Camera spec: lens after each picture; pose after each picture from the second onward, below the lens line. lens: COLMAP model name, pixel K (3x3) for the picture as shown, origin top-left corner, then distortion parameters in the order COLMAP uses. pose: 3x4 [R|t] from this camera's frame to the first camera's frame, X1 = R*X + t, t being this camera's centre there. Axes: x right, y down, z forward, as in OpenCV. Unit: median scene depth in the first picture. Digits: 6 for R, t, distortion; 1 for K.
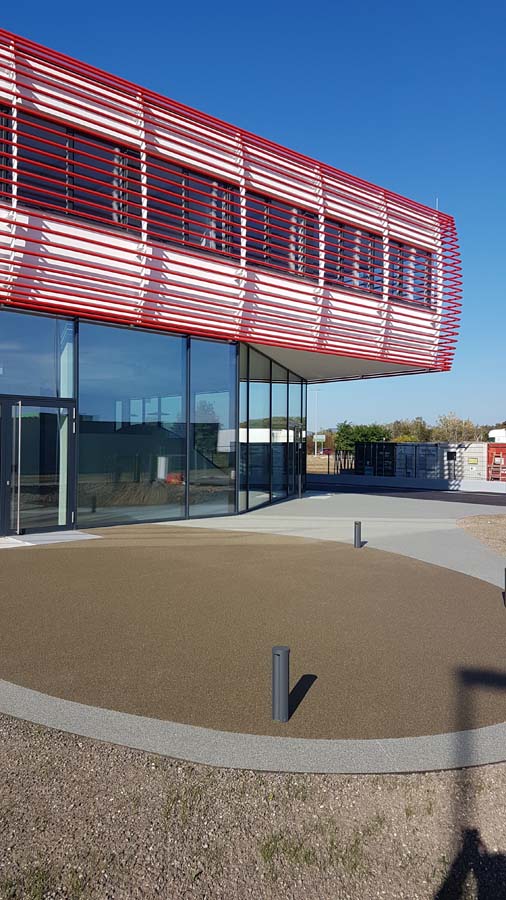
lens RADIAL K [[687.9, 0, 251.8], [0, 687.9, 437.5], [0, 0, 1]] dist [0.284919, -0.499000]
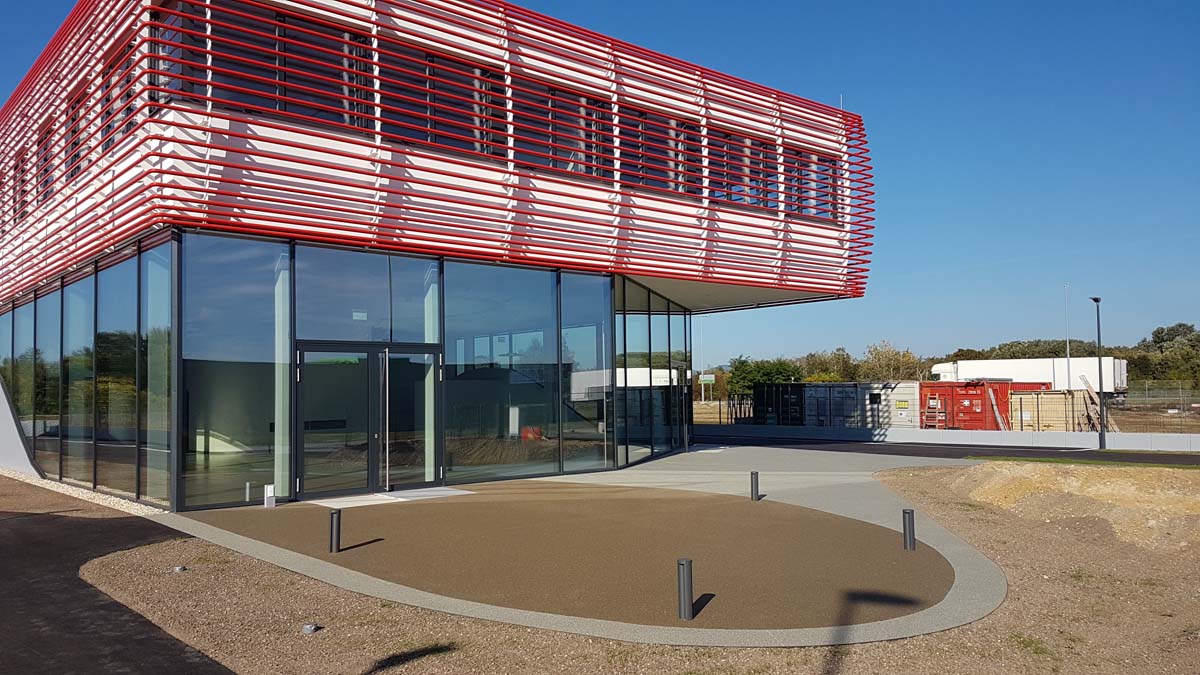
lens RADIAL K [[917.2, 0, 575.6], [0, 917.2, 348.2], [0, 0, 1]] dist [0.284919, -0.499000]
pose [[0.998818, -0.023548, -0.042514, -0.017785], [0.022060, 0.999139, -0.035142, -0.002280], [0.043305, 0.034162, 0.998478, -0.158933]]
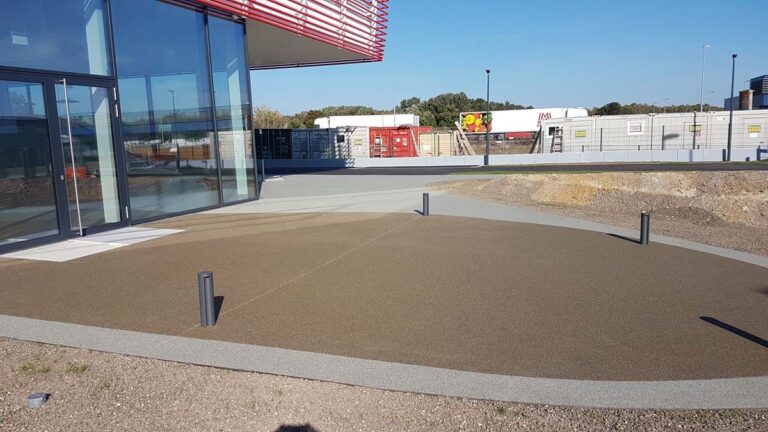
lens RADIAL K [[587.0, 0, 368.4], [0, 587.0, 222.8], [0, 0, 1]] dist [0.284919, -0.499000]
pose [[0.890139, -0.099440, 0.444706, -0.245188], [0.027981, 0.985986, 0.164466, 0.005825], [-0.454828, -0.133954, 0.880447, 0.130556]]
